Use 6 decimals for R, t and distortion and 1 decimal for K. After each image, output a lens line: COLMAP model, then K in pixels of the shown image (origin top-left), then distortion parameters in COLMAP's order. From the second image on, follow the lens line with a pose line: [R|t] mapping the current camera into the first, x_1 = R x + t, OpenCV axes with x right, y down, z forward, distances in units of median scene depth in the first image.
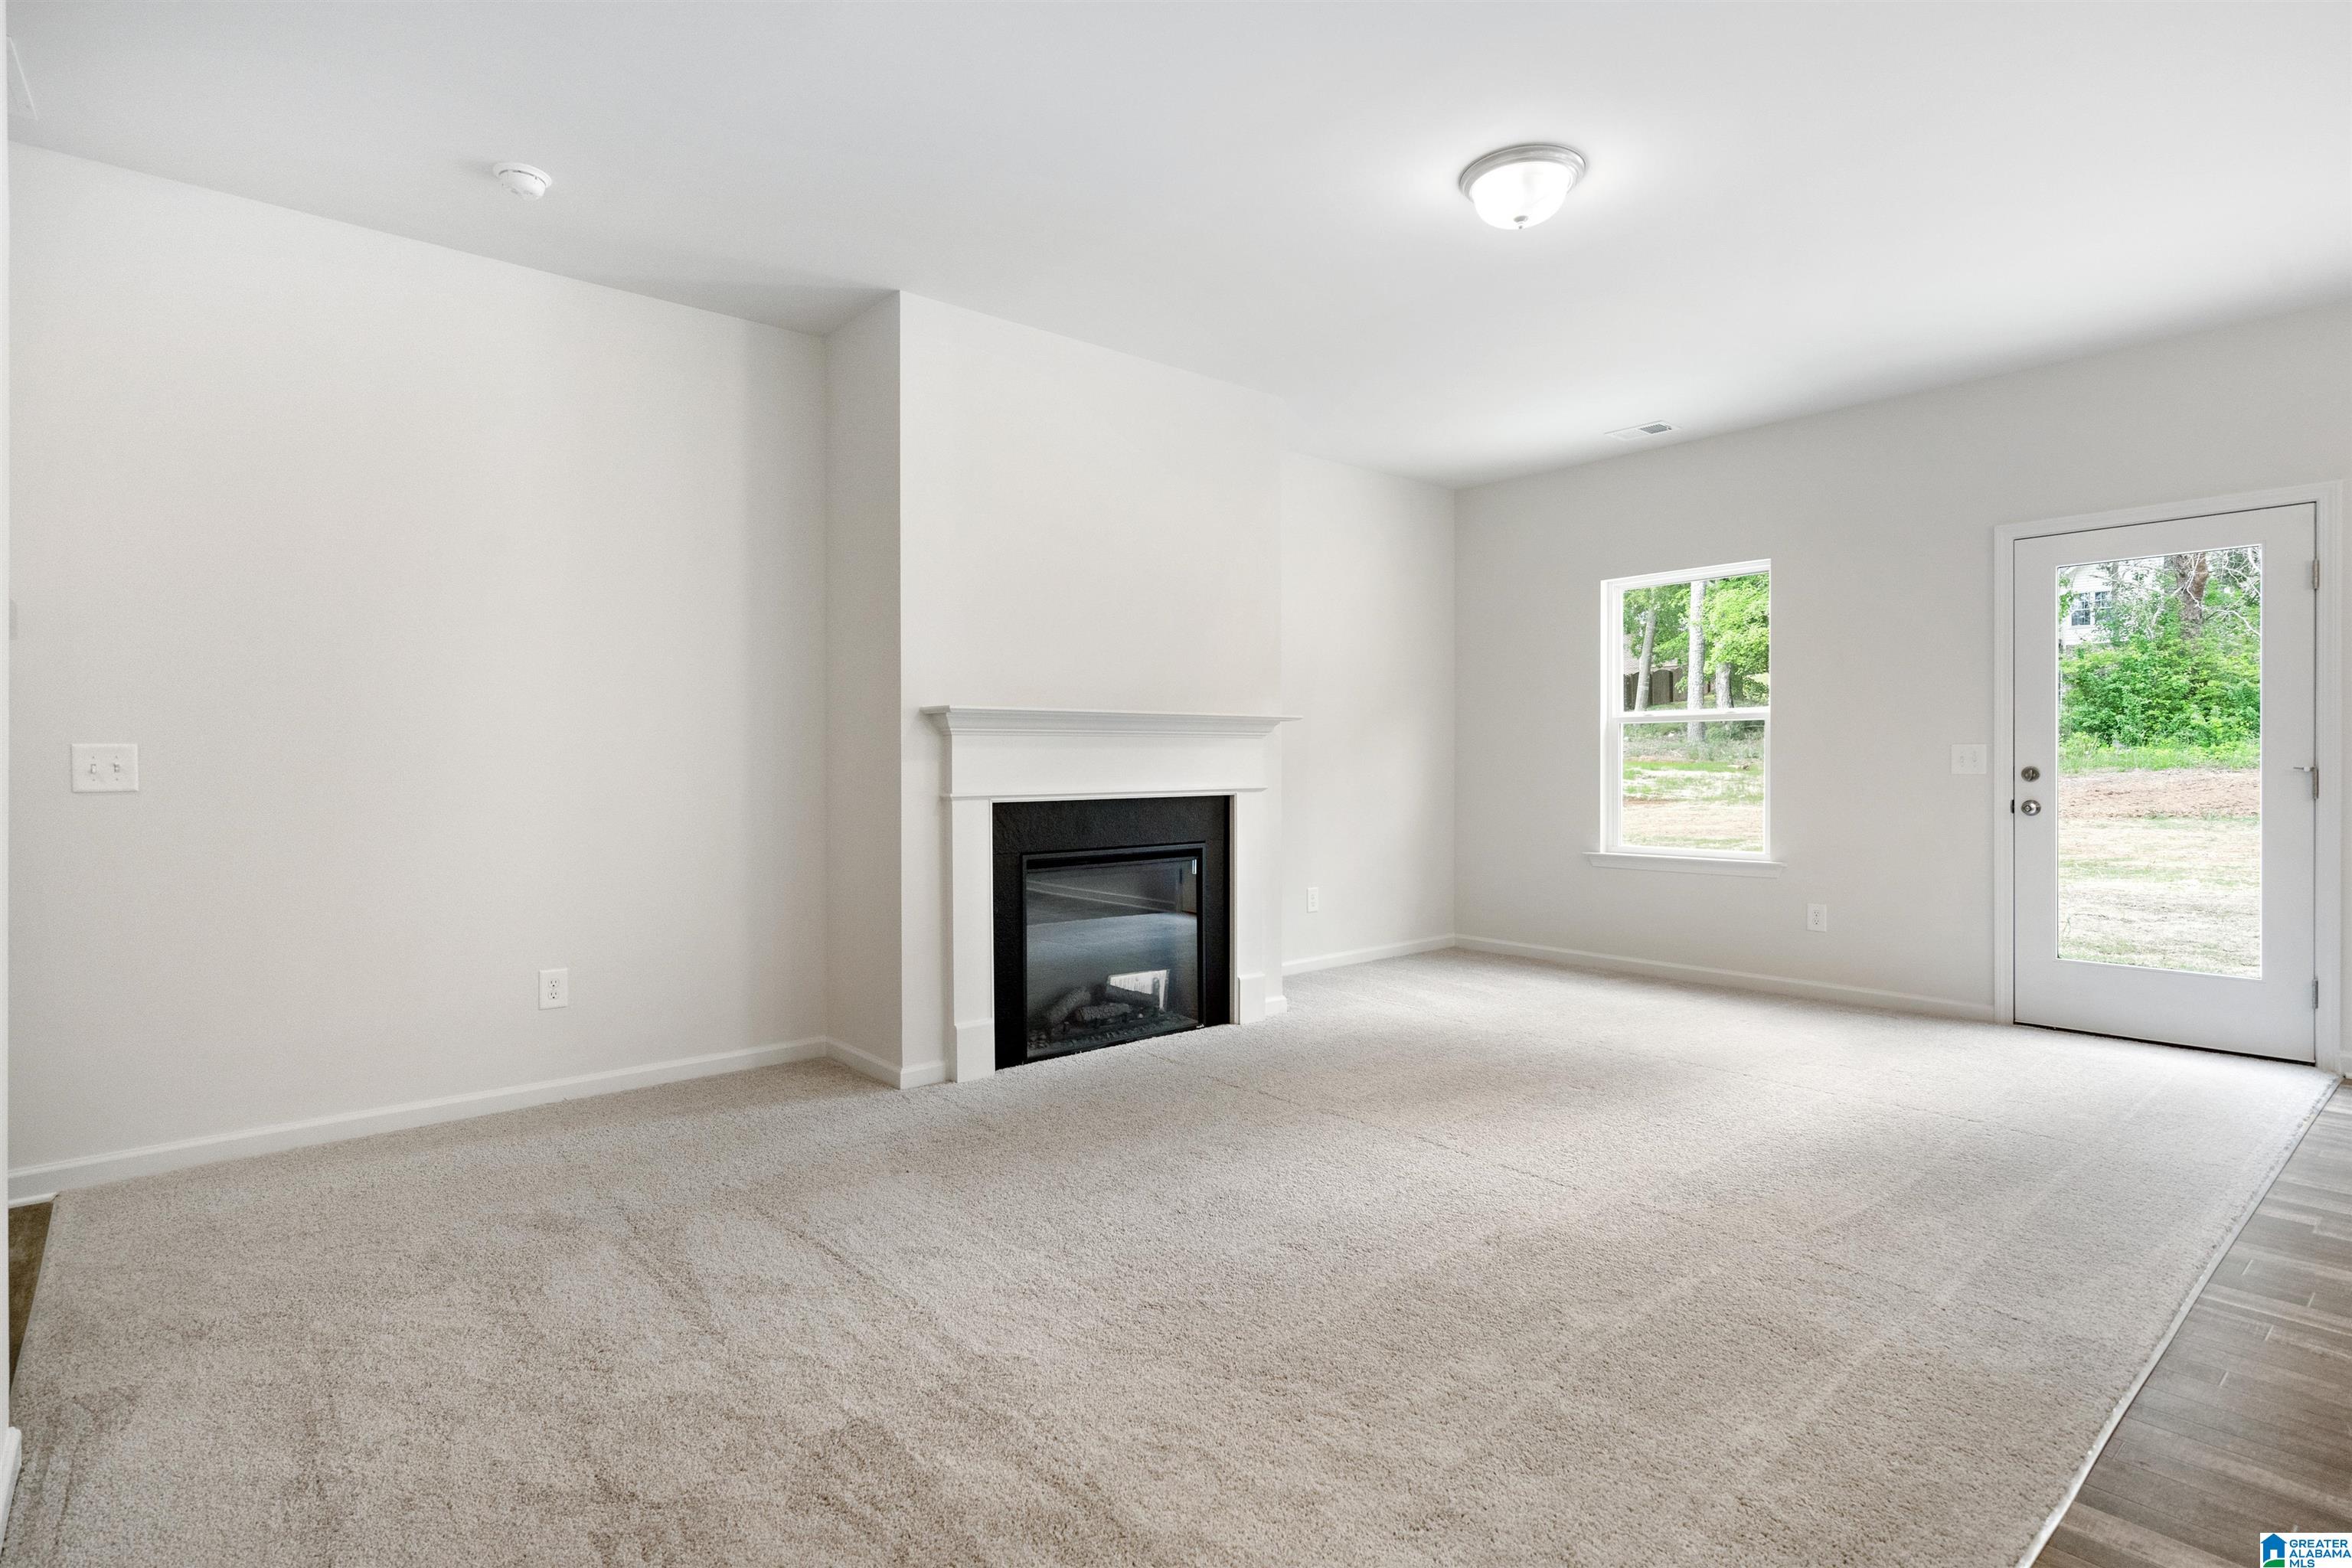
lens RADIAL K [[1172.9, 0, 1171.7], [0, 1172.9, 765.6], [0, 0, 1]] dist [0.001754, -0.000490]
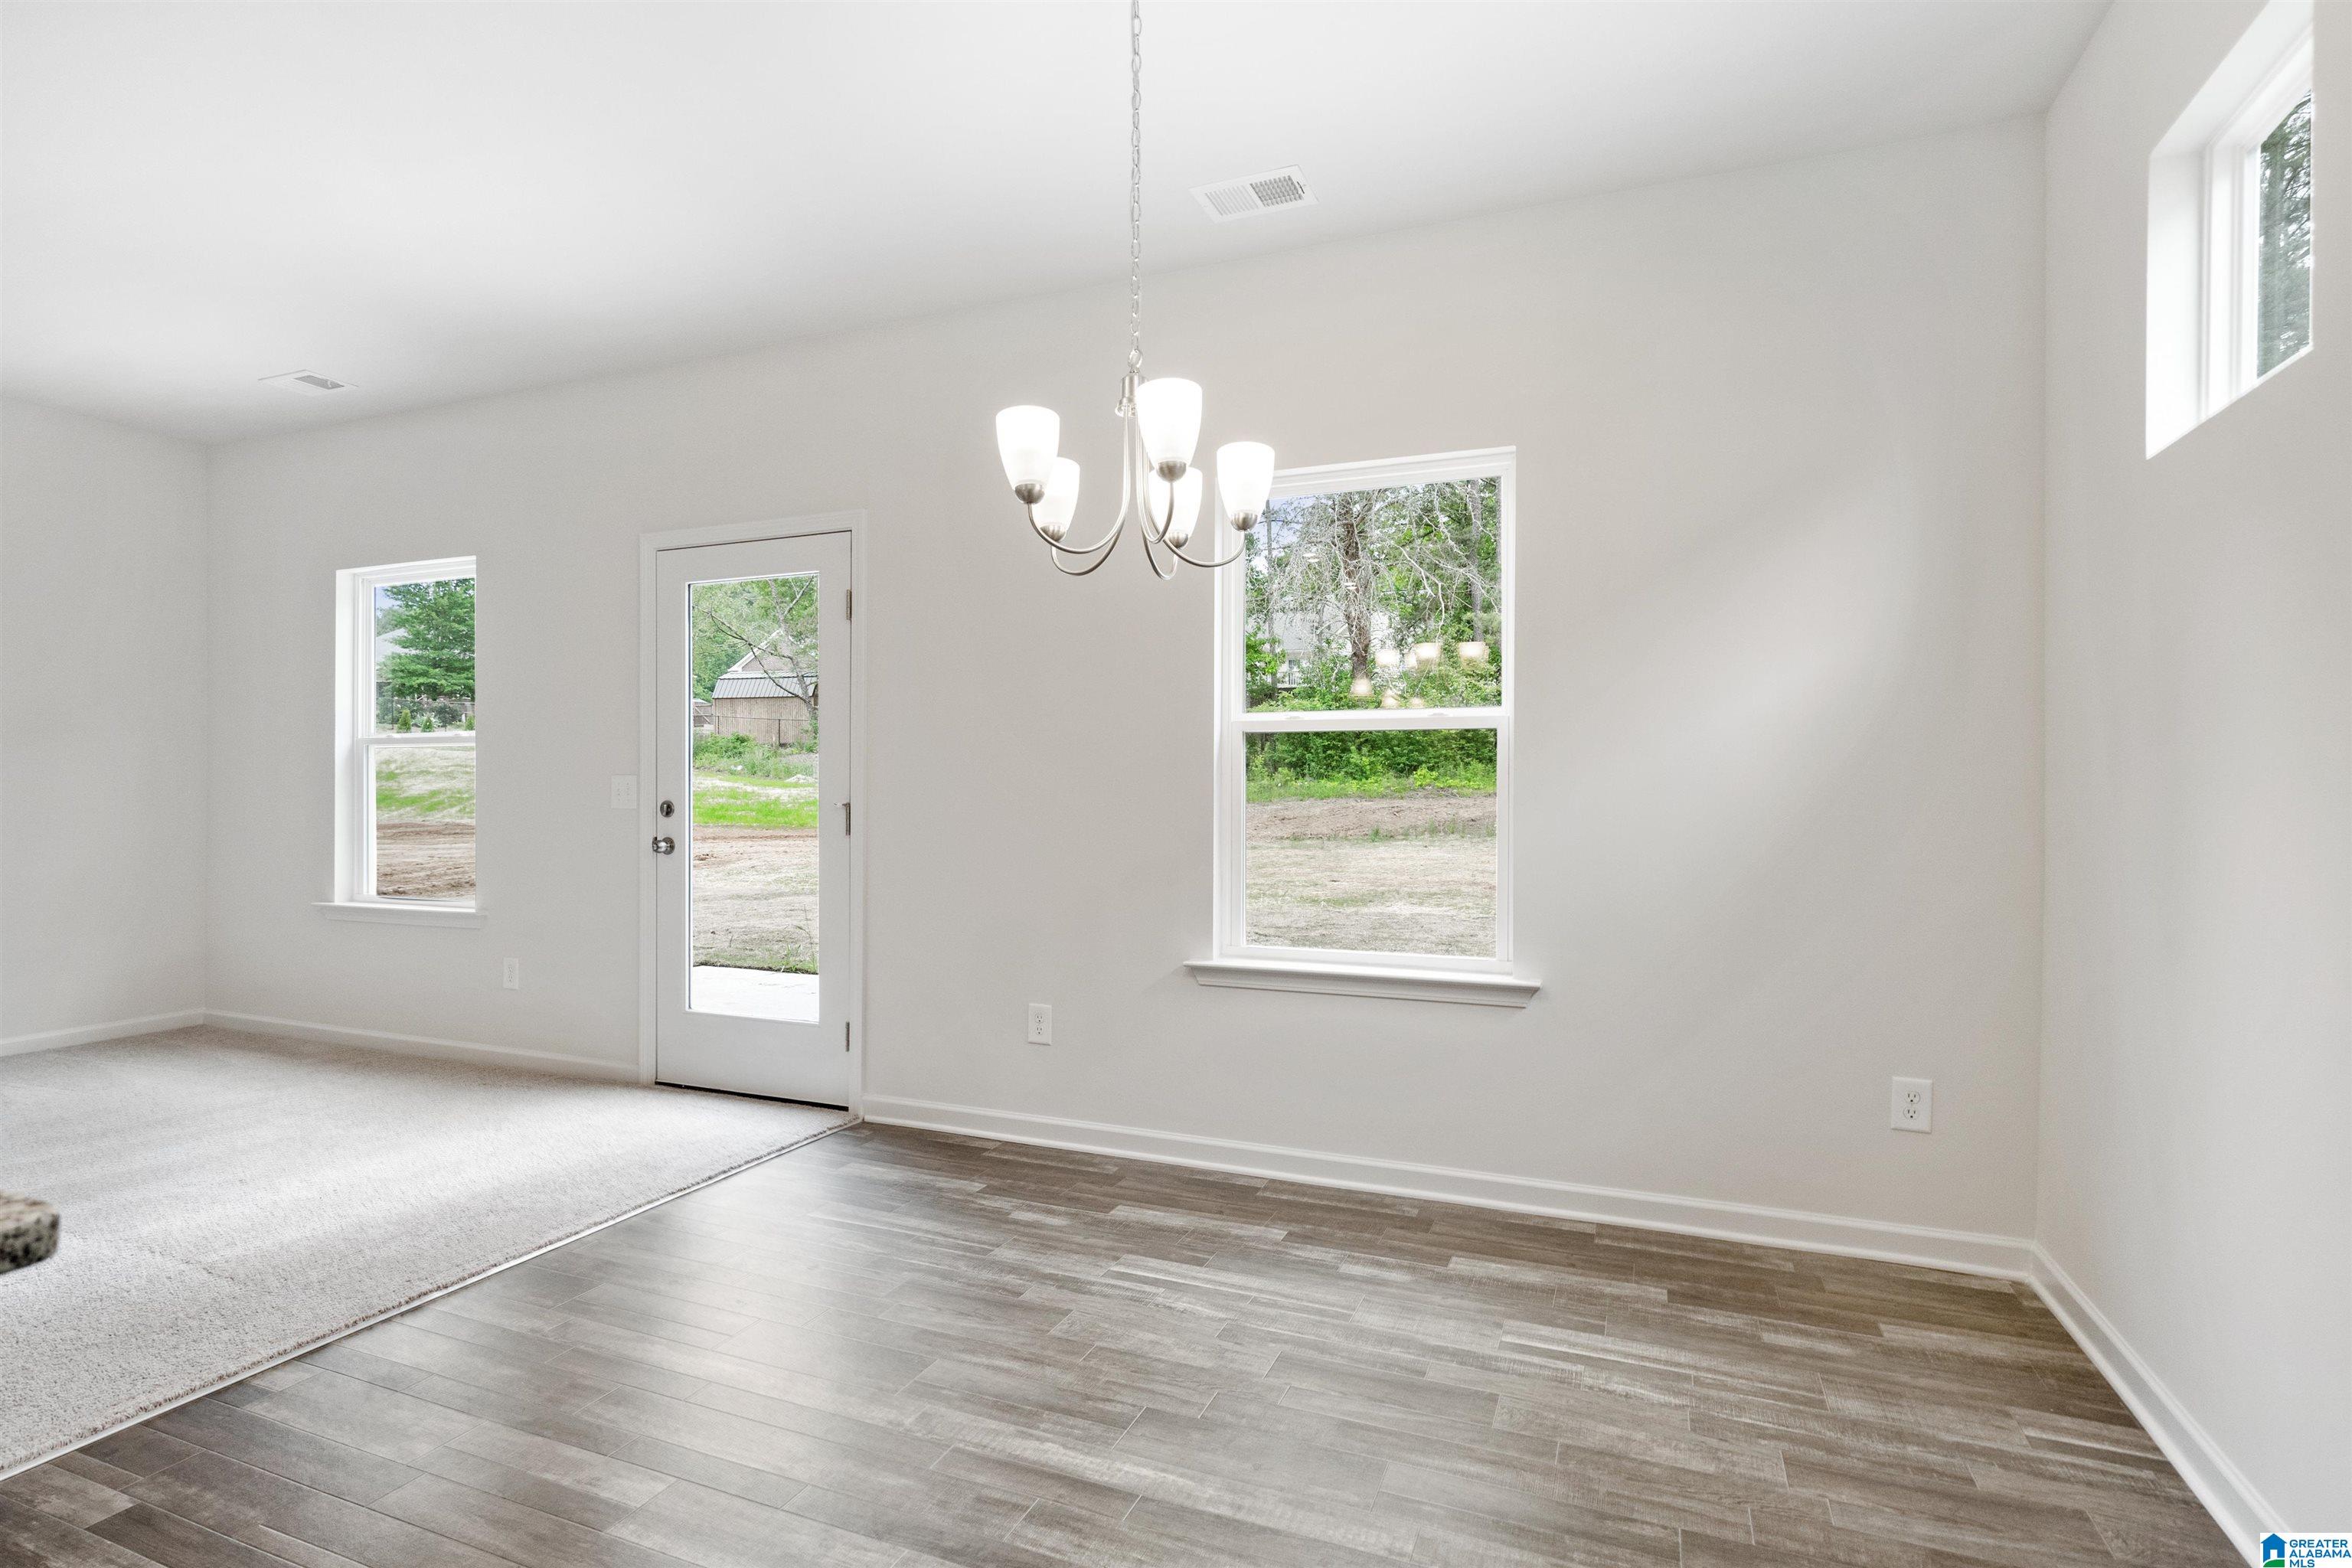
lens RADIAL K [[1172.9, 0, 1166.5], [0, 1172.9, 793.3], [0, 0, 1]] dist [0.001754, -0.000490]
pose [[0.888654, 0.002643, 0.458572, 0.502964], [-0.002431, 0.999996, -0.001052, -0.003600], [-0.458573, -0.000180, 0.888657, 0.013204]]
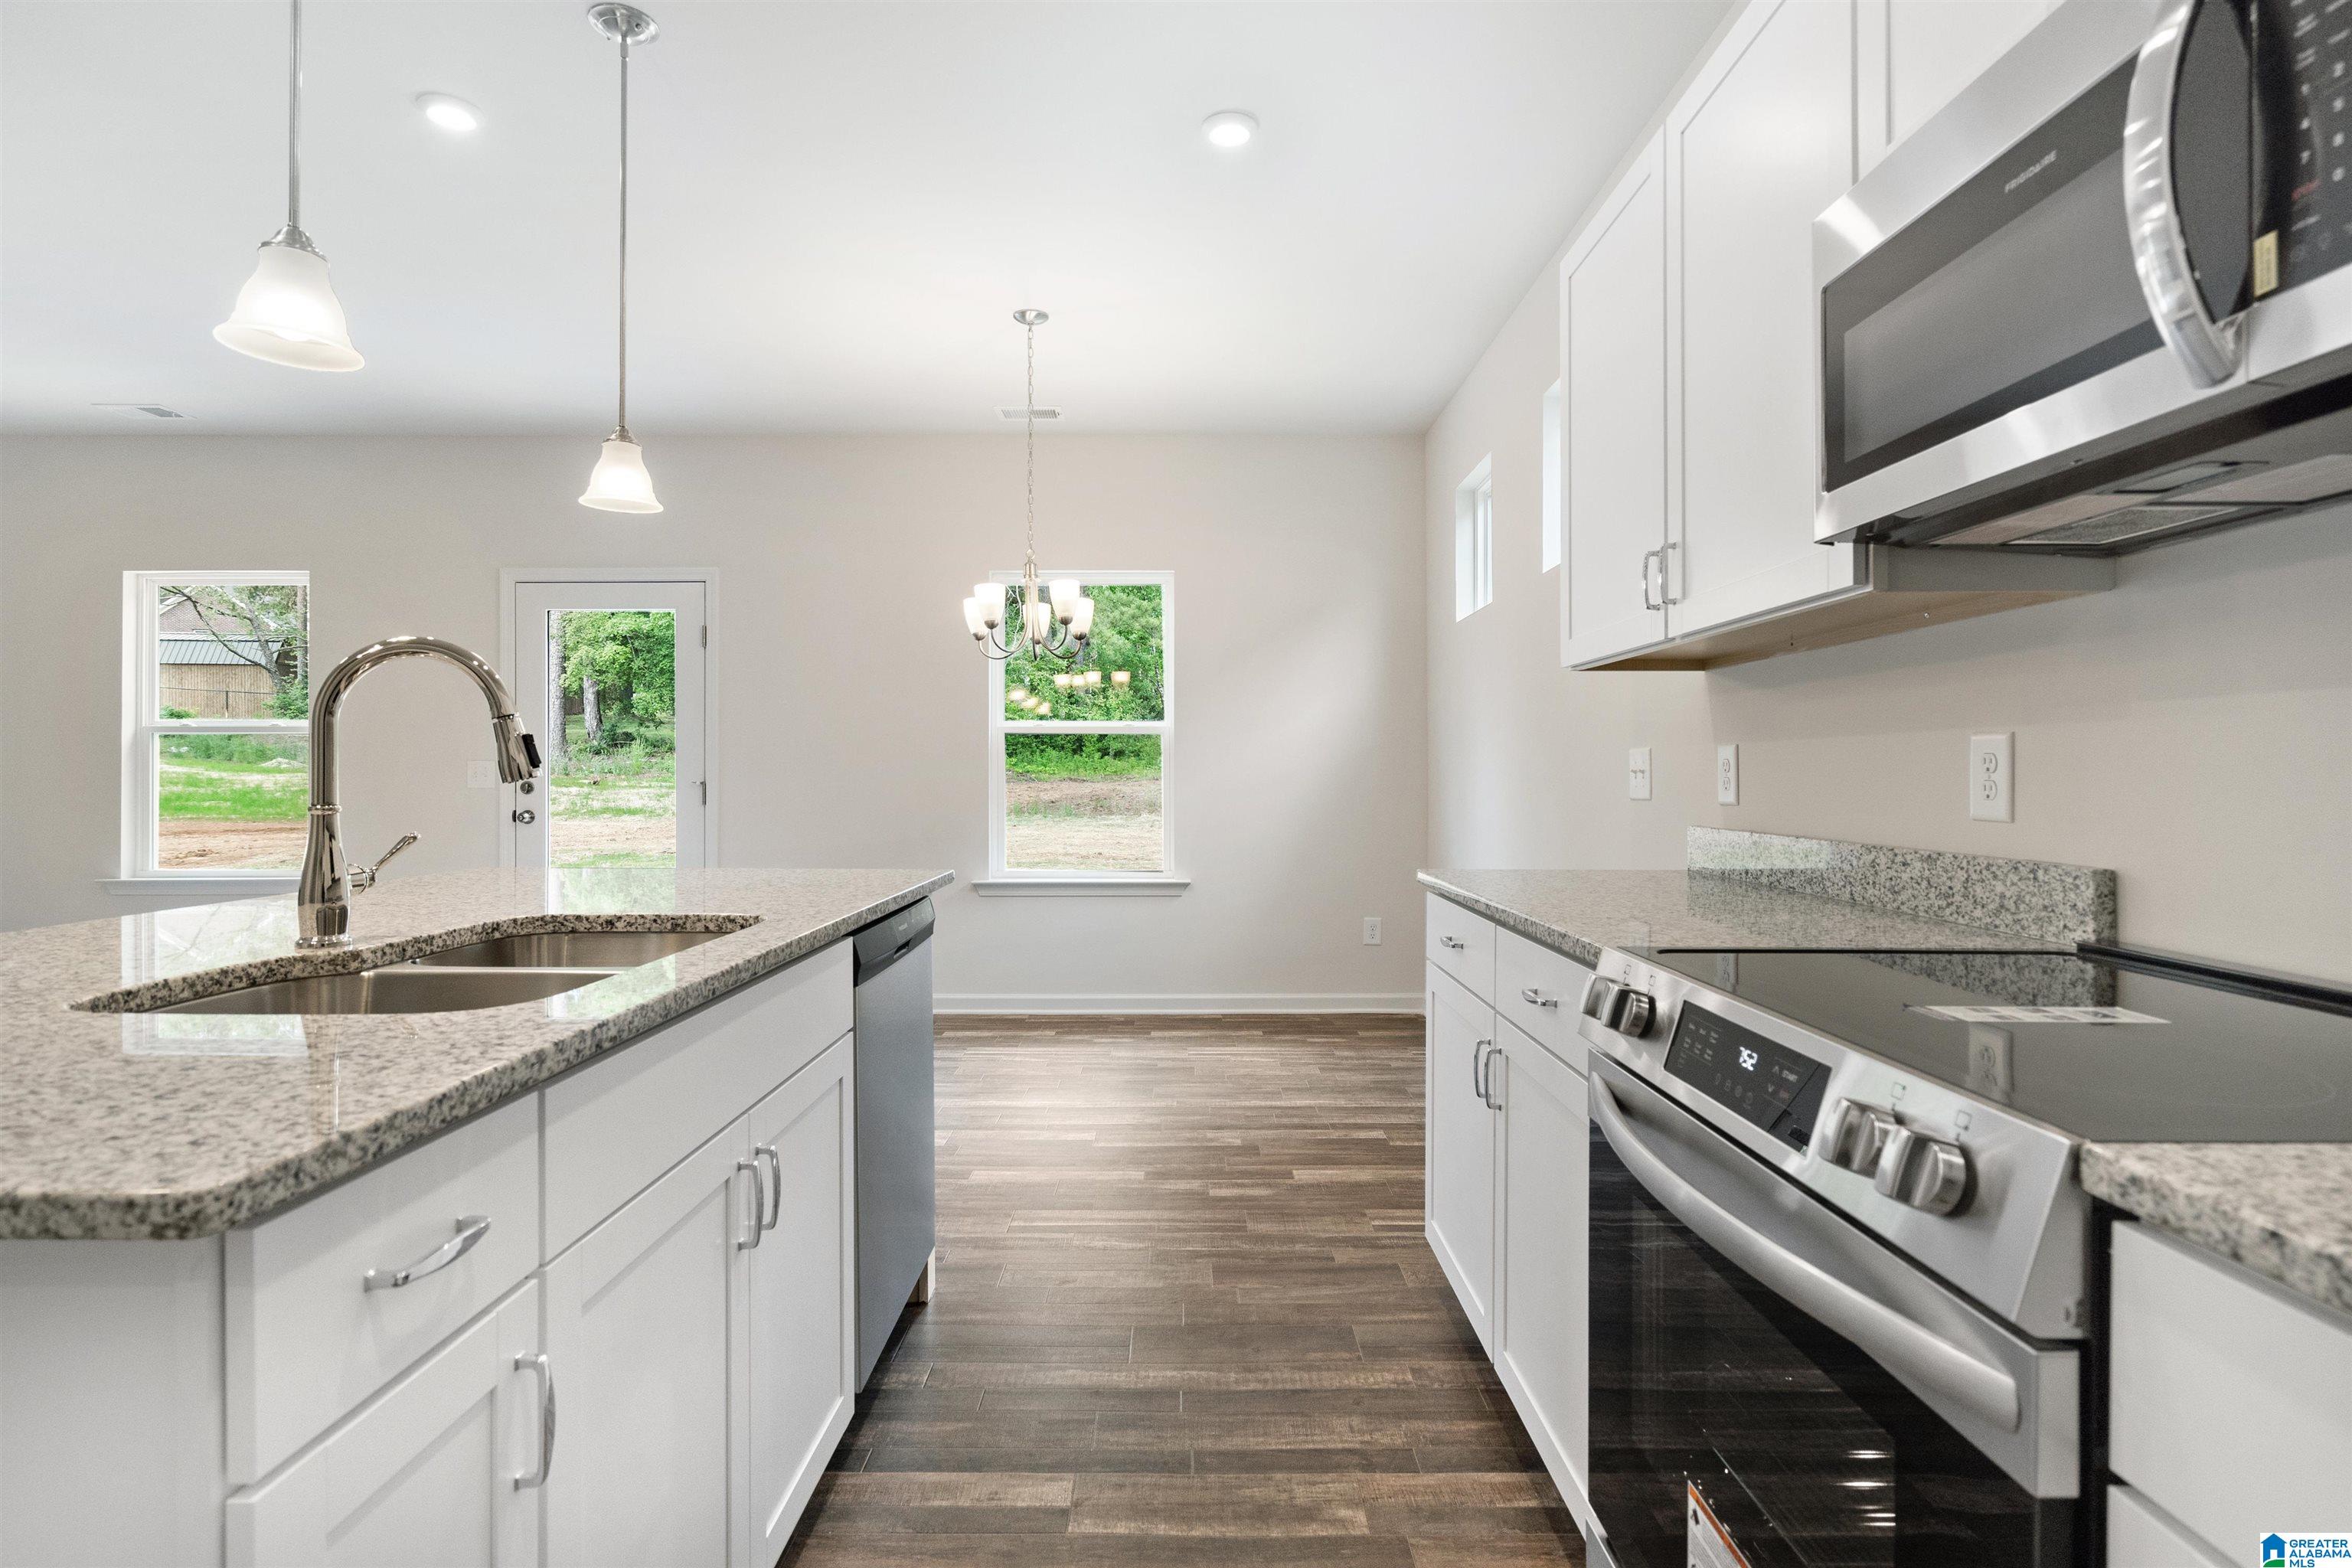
lens RADIAL K [[1172.9, 0, 1192.1], [0, 1172.9, 770.1], [0, 0, 1]] dist [0.001754, -0.000490]
pose [[0.646360, 0.004576, 0.763019, 0.211737], [0.002185, 0.999967, -0.007848, 0.000466], [-0.763030, 0.006740, 0.646328, -0.179215]]
